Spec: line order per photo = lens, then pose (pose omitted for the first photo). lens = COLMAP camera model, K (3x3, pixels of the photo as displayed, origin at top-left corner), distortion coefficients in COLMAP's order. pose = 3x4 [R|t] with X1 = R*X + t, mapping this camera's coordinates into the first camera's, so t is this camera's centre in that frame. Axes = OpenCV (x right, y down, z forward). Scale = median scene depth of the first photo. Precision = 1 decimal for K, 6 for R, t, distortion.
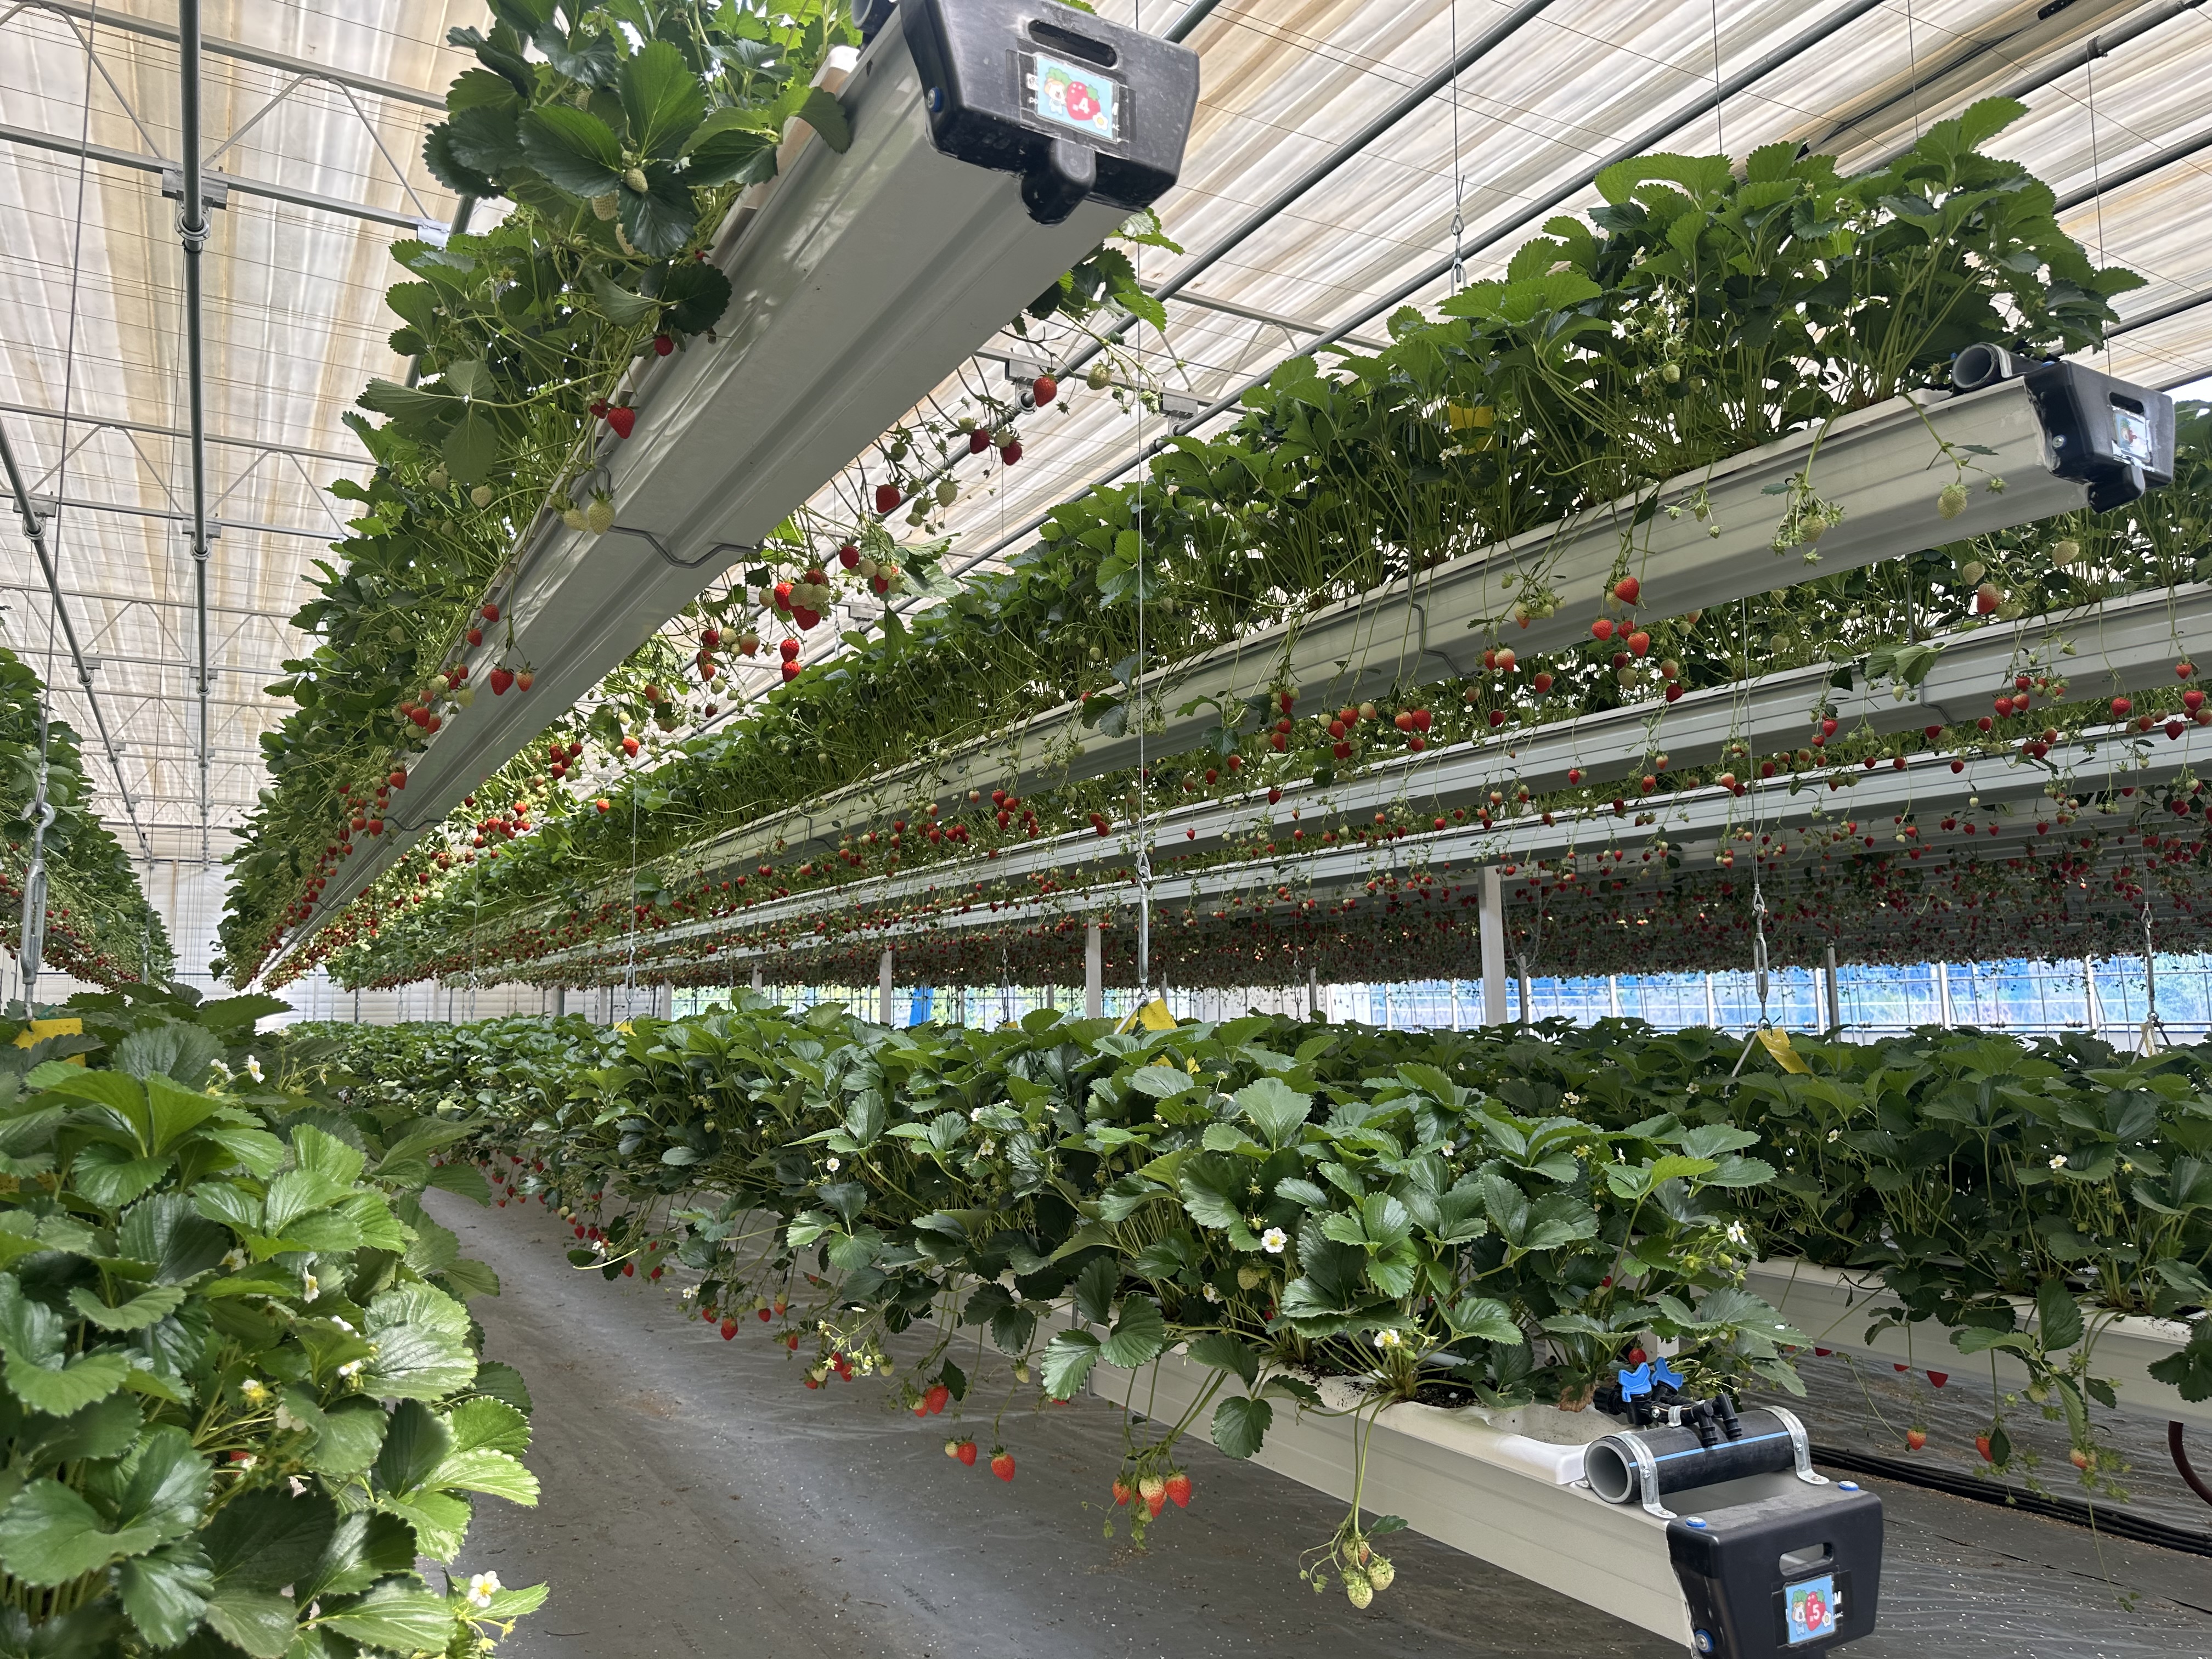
lens RADIAL K [[1555.5, 0, 1103.1], [0, 1555.5, 826.0], [0, 0, 1]] dist [-0.000536, -0.002371]
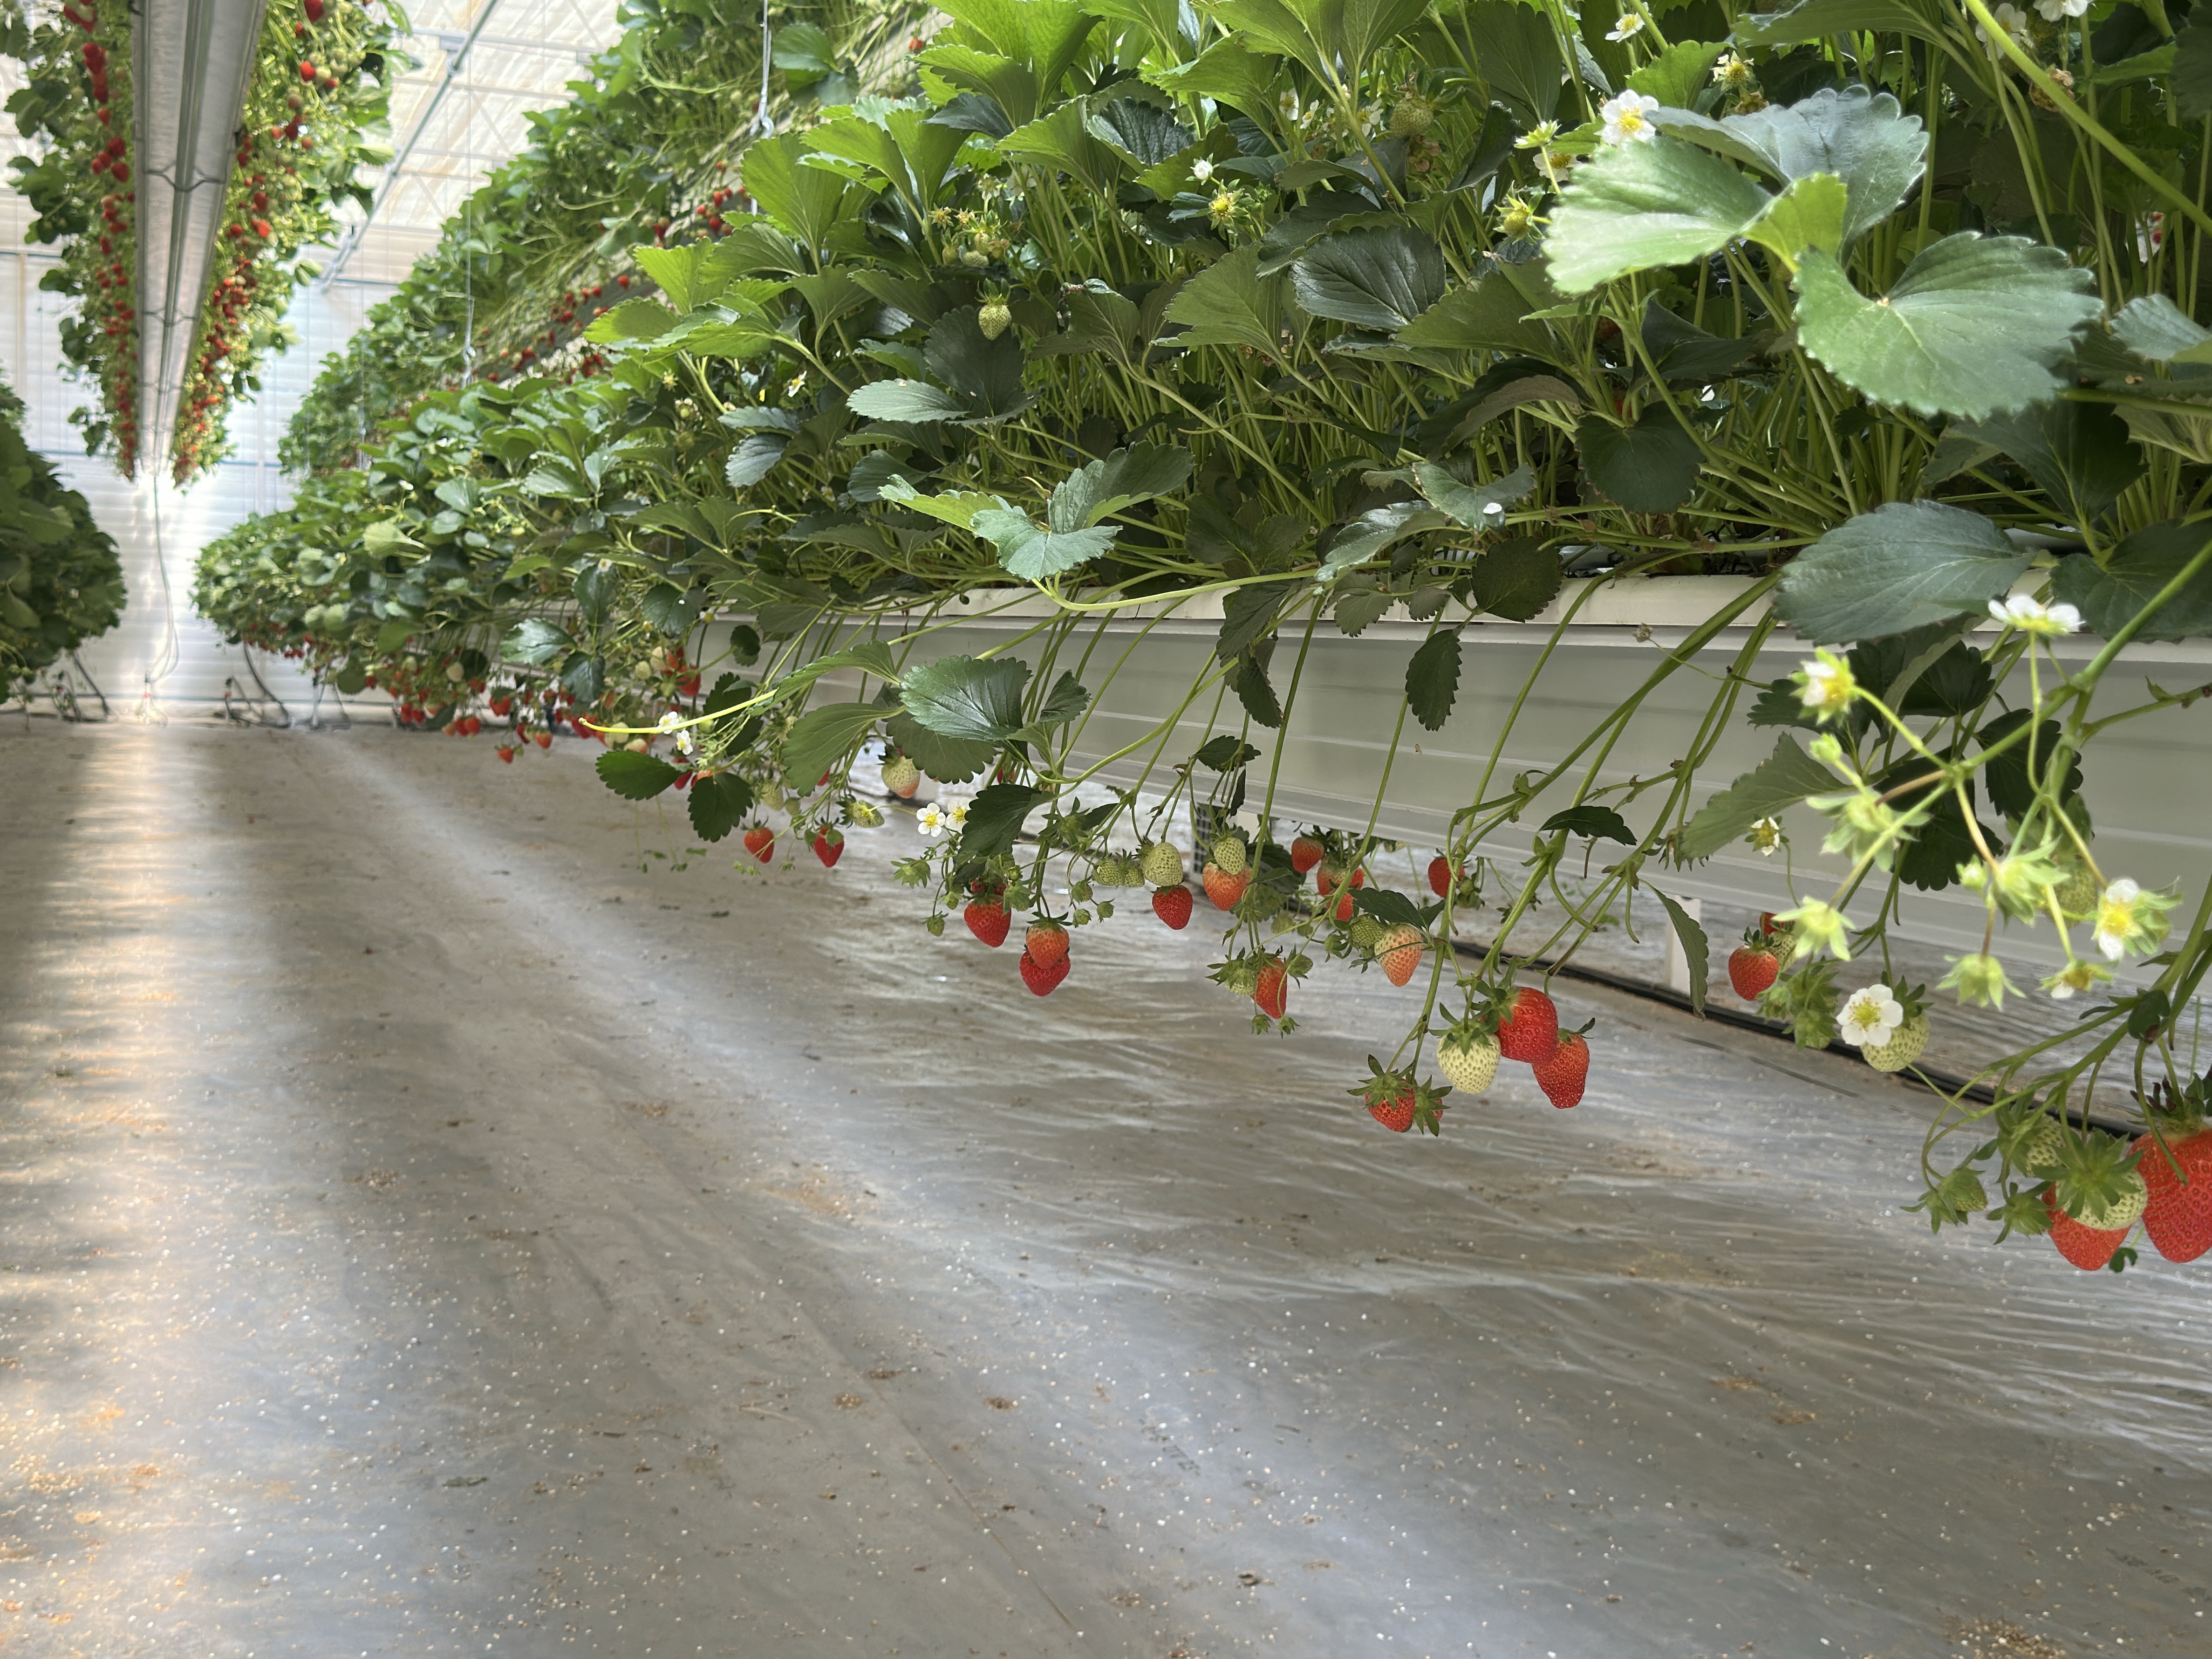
lens RADIAL K [[2644.1, 0, 1106.8], [0, 2644.1, 830.7], [0, 0, 1]] dist [0.097746, 0.000000]
pose [[0.984283, 0.056099, -0.167449, -0.094094], [-0.021790, 0.979536, 0.200085, 0.128285], [0.175247, -0.193291, 0.965364, 0.326362]]
